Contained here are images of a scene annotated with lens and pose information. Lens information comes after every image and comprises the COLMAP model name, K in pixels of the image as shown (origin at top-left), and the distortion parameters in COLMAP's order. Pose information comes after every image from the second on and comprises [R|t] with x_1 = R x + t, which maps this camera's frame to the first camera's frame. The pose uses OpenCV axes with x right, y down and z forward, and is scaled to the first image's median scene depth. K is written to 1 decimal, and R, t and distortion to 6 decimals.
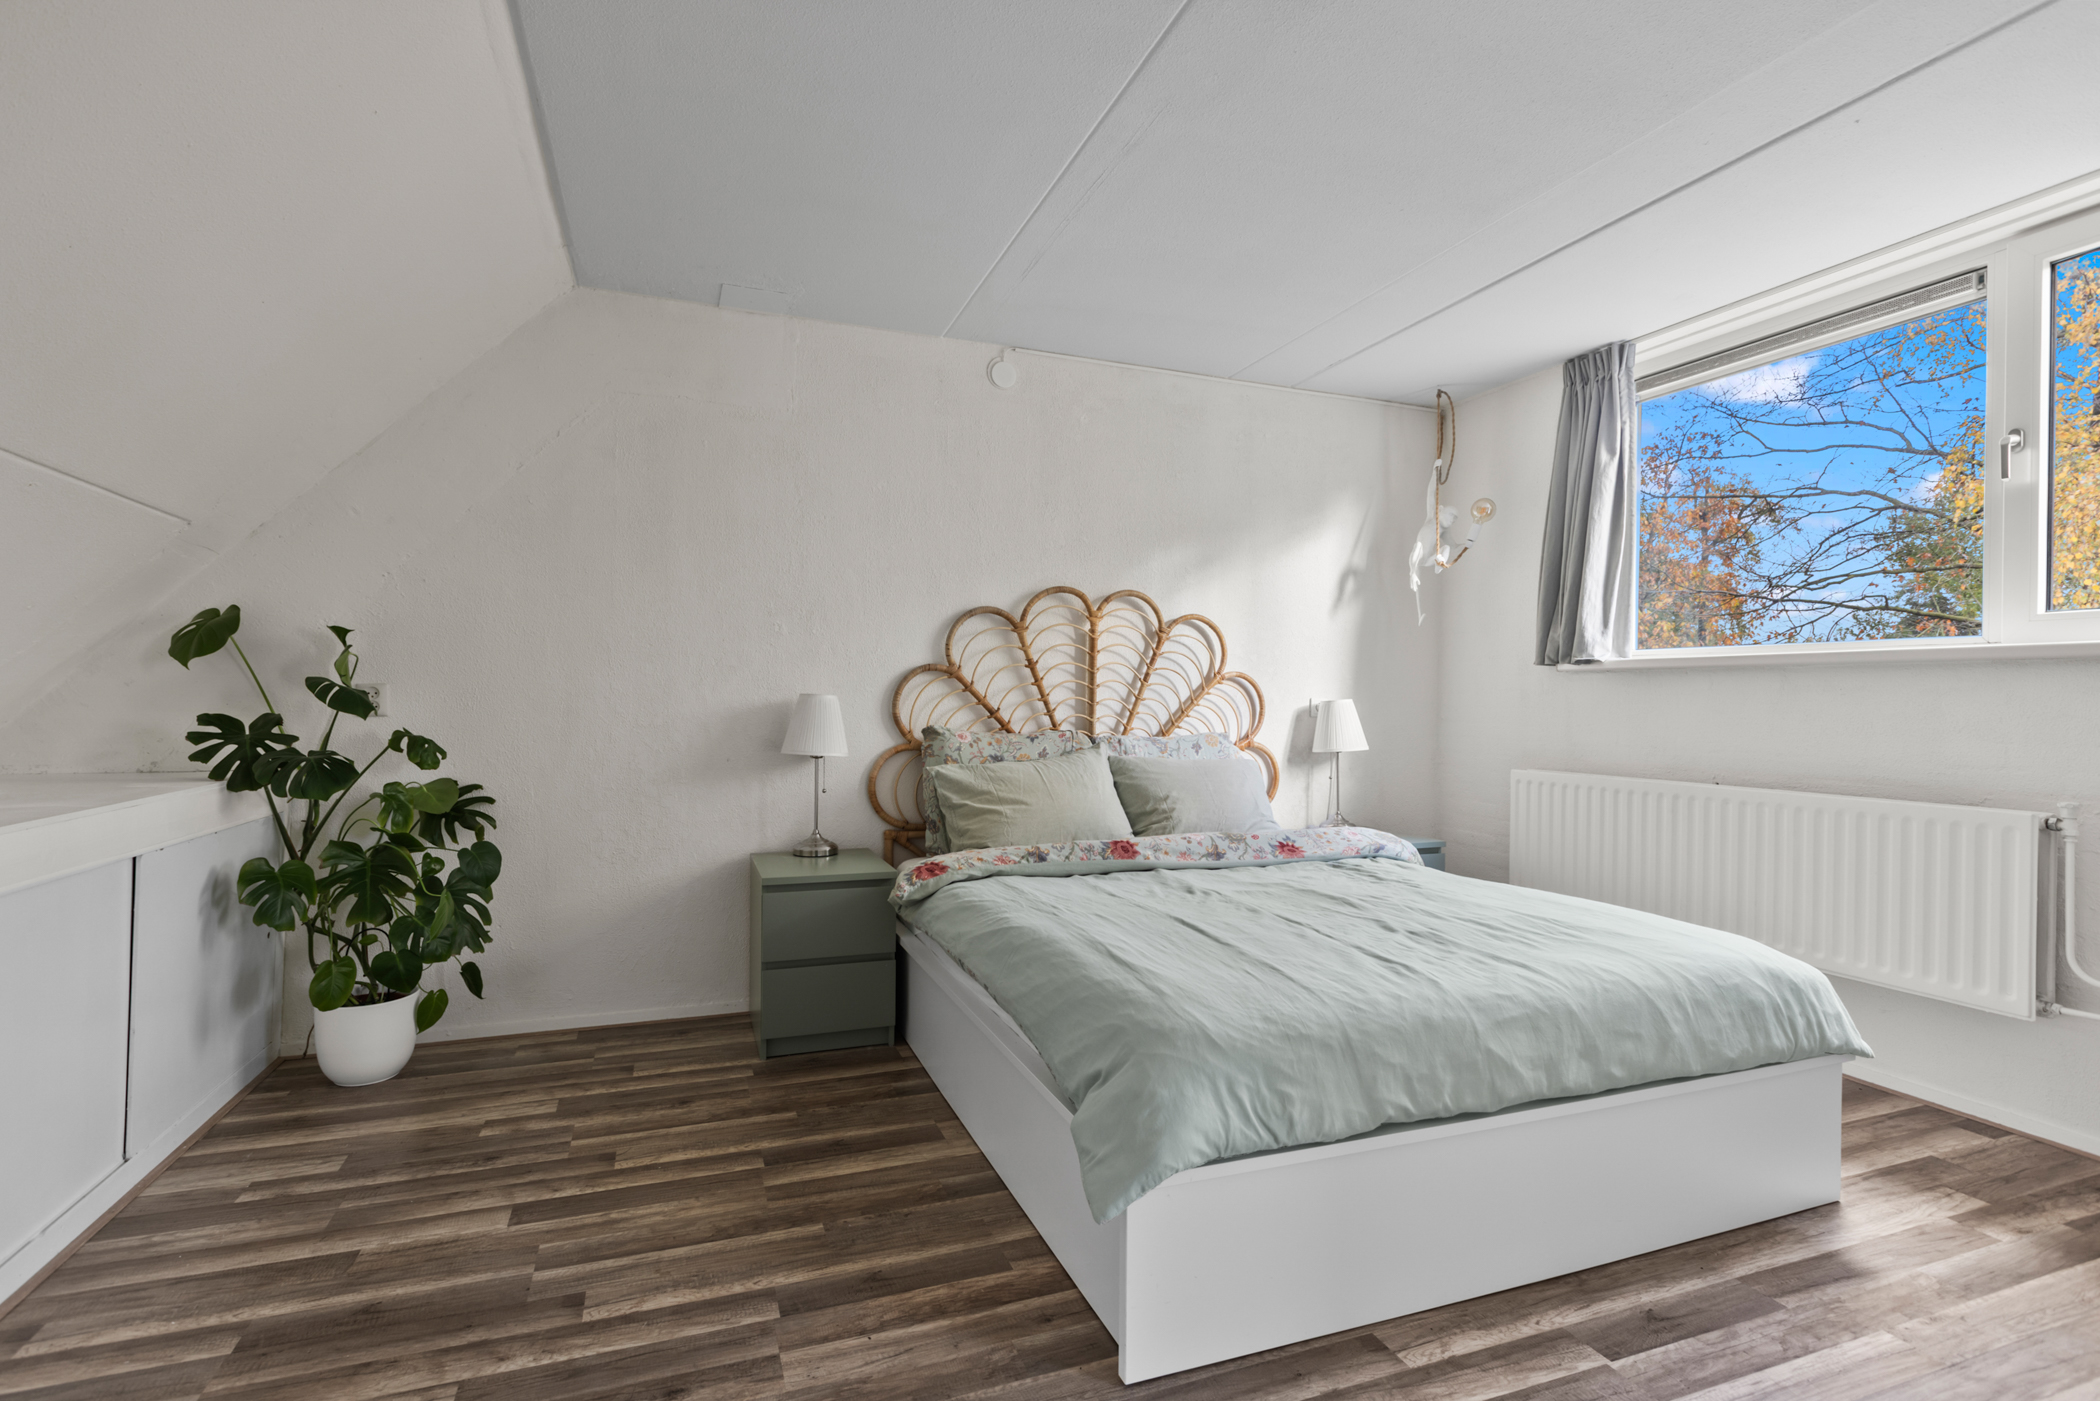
lens RADIAL K [[1003.1, 0, 1022.8], [0, 1003.1, 705.3], [0, 0, 1]] dist [0.003041, -0.000667]
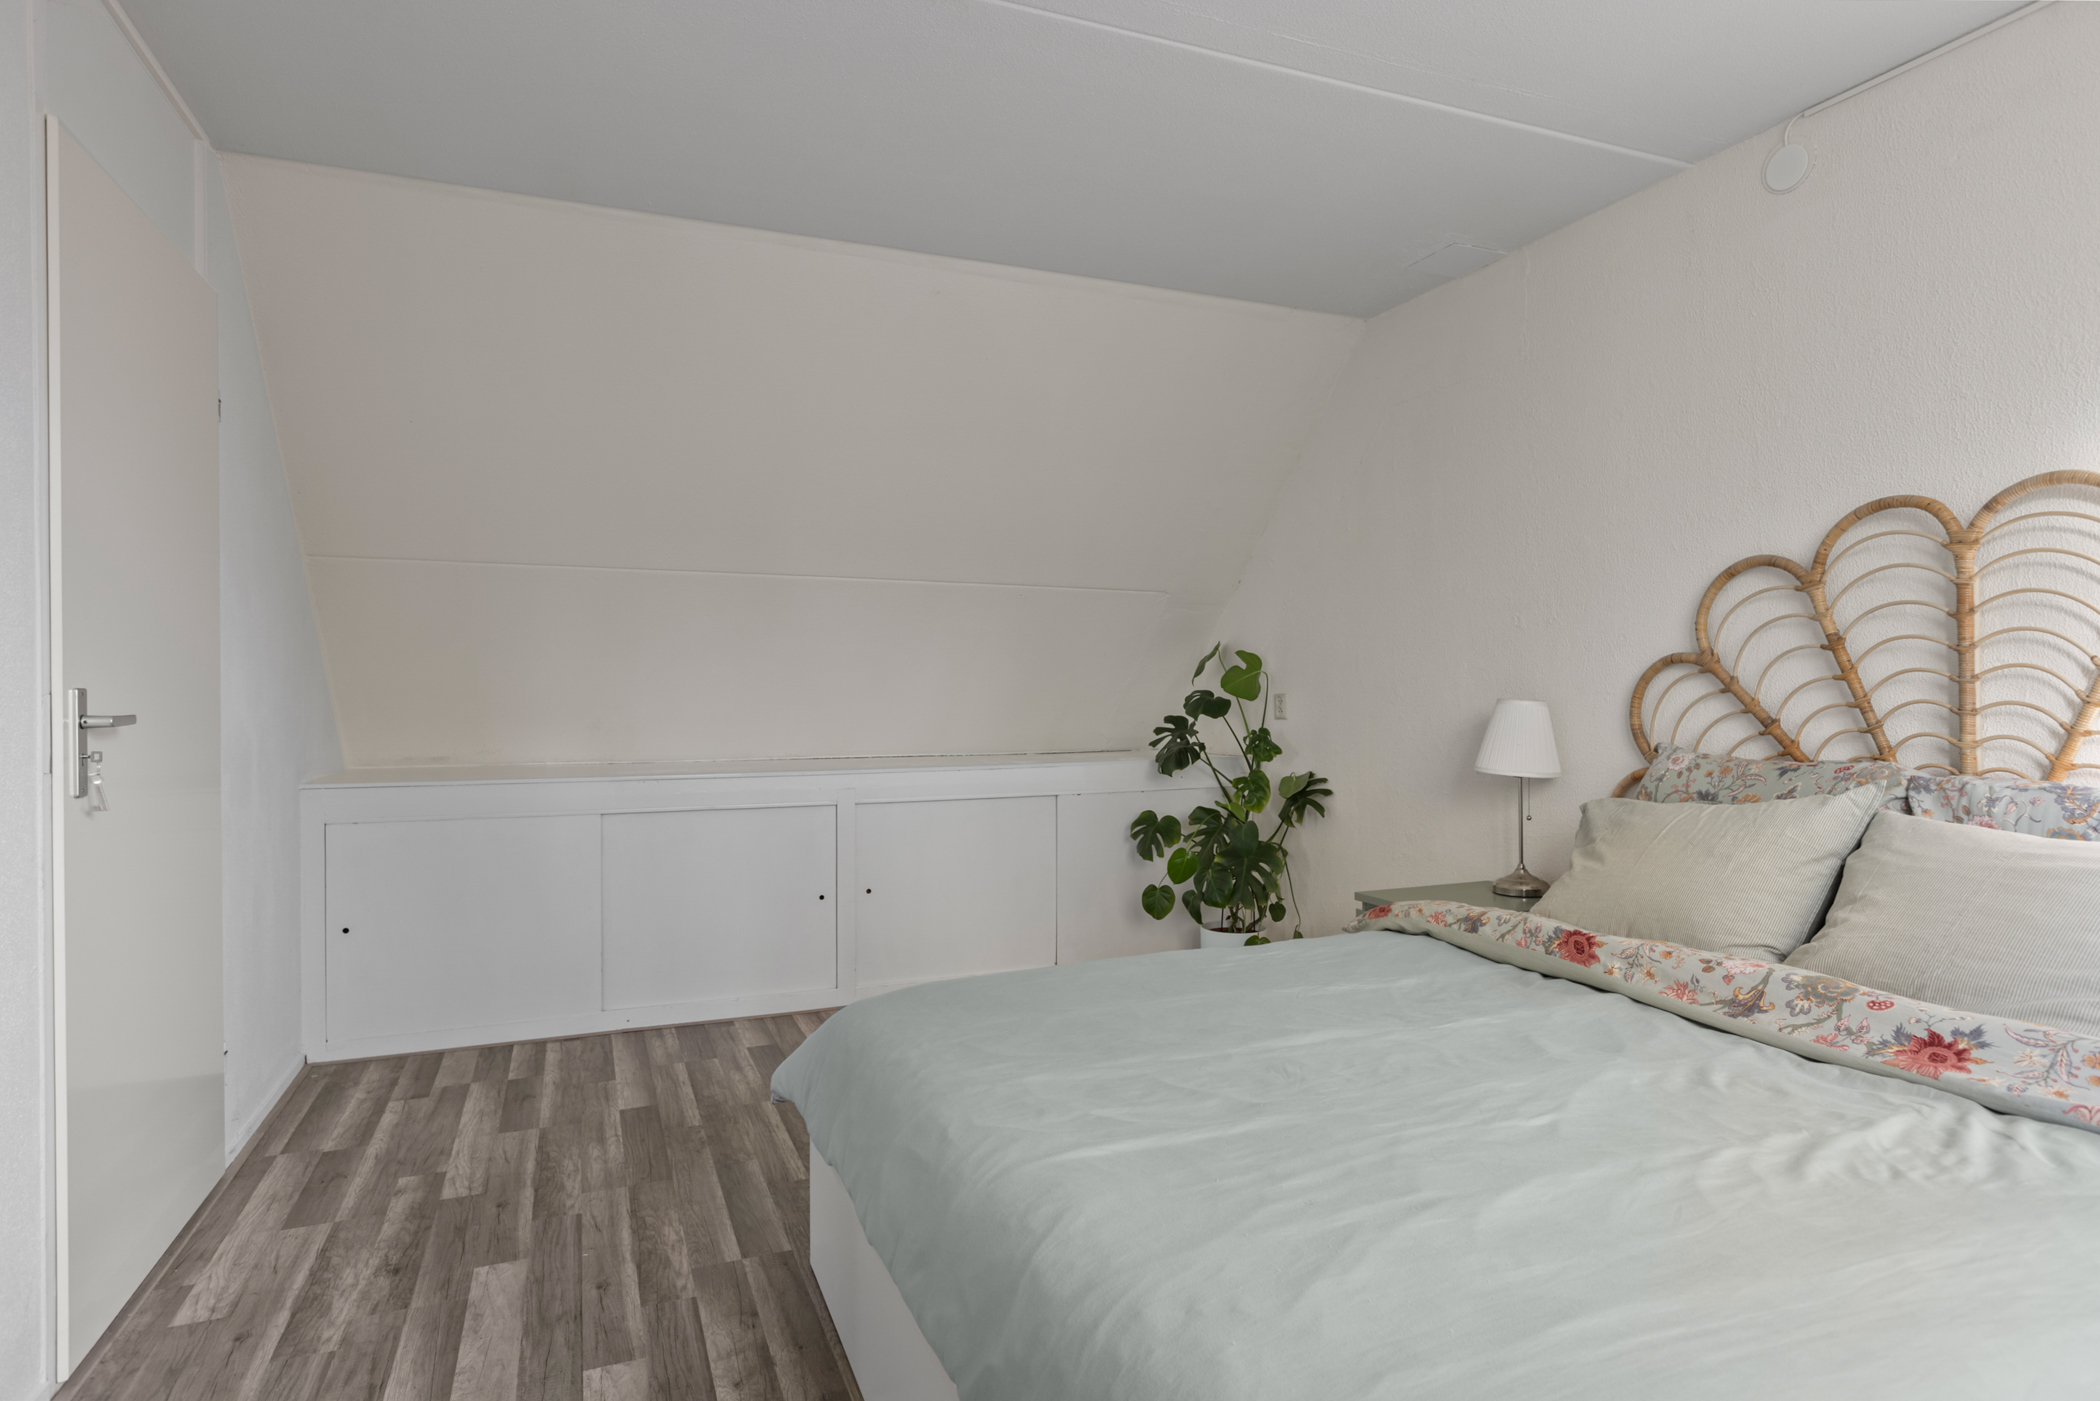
lens RADIAL K [[1120.9, 0, 1068.8], [0, 1120.9, 702.8], [0, 0, 1]] dist [0.000193, -0.000461]
pose [[0.060314, -0.004491, -0.998169, 0.662987], [-0.004122, 0.999980, -0.004748, -0.001614], [0.998171, 0.004401, 0.060294, 0.556300]]
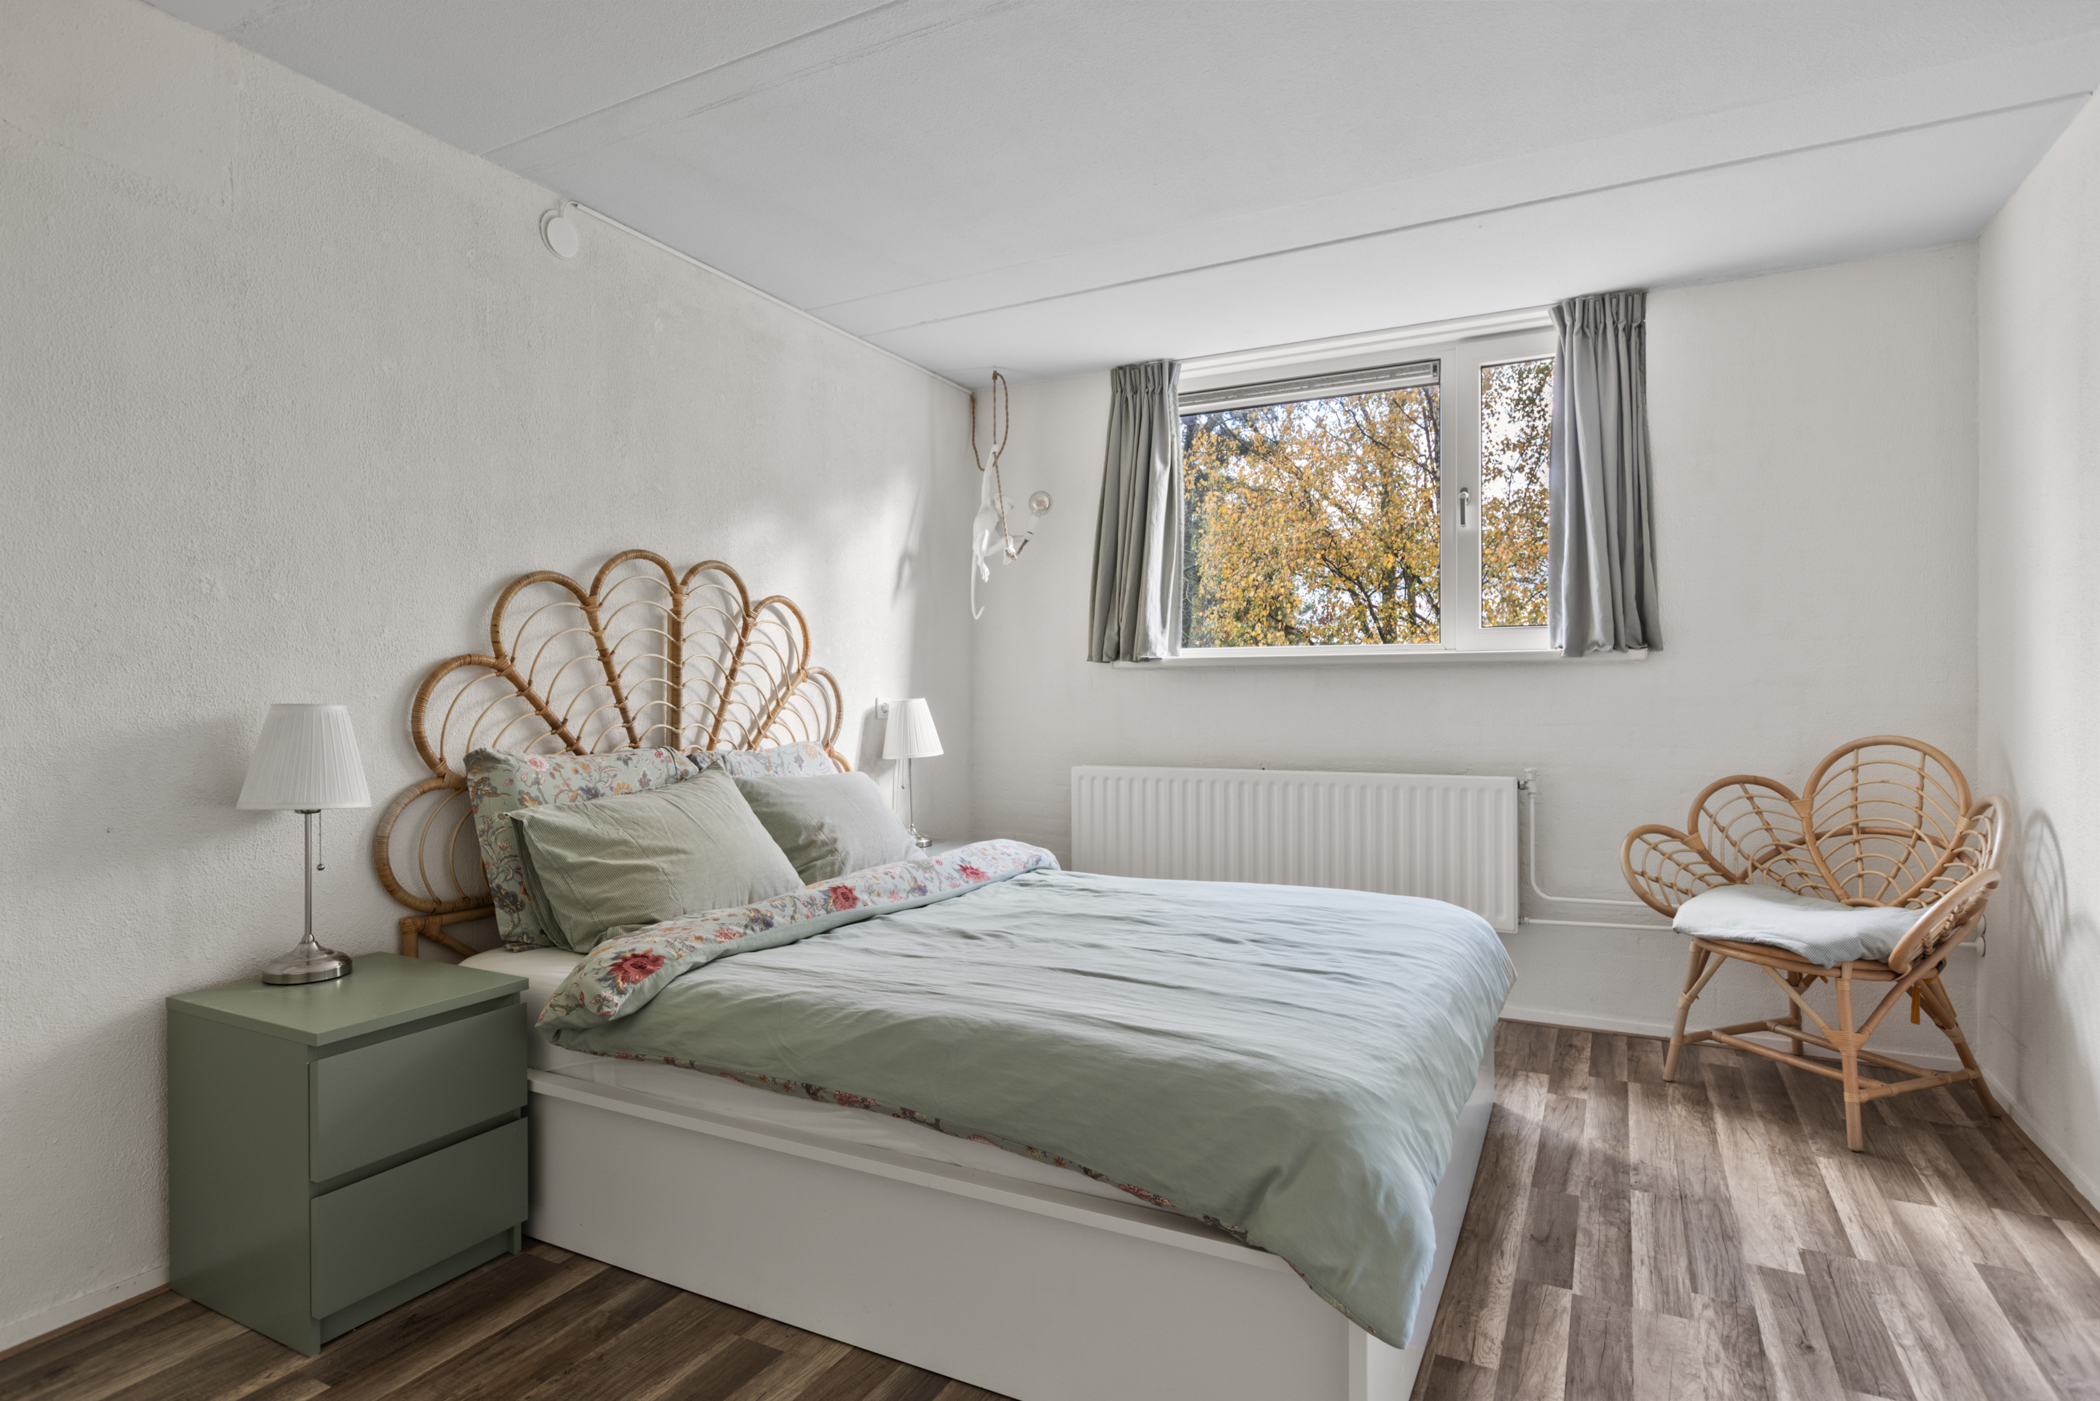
lens RADIAL K [[1120.9, 0, 1034.2], [0, 1120.9, 702.4], [0, 0, 1]] dist [0.000193, -0.000461]
pose [[0.739591, -0.016648, 0.672851, -0.320503], [0.015811, 0.999848, 0.007359, -0.009564], [-0.672871, 0.005196, 0.739742, 0.222132]]
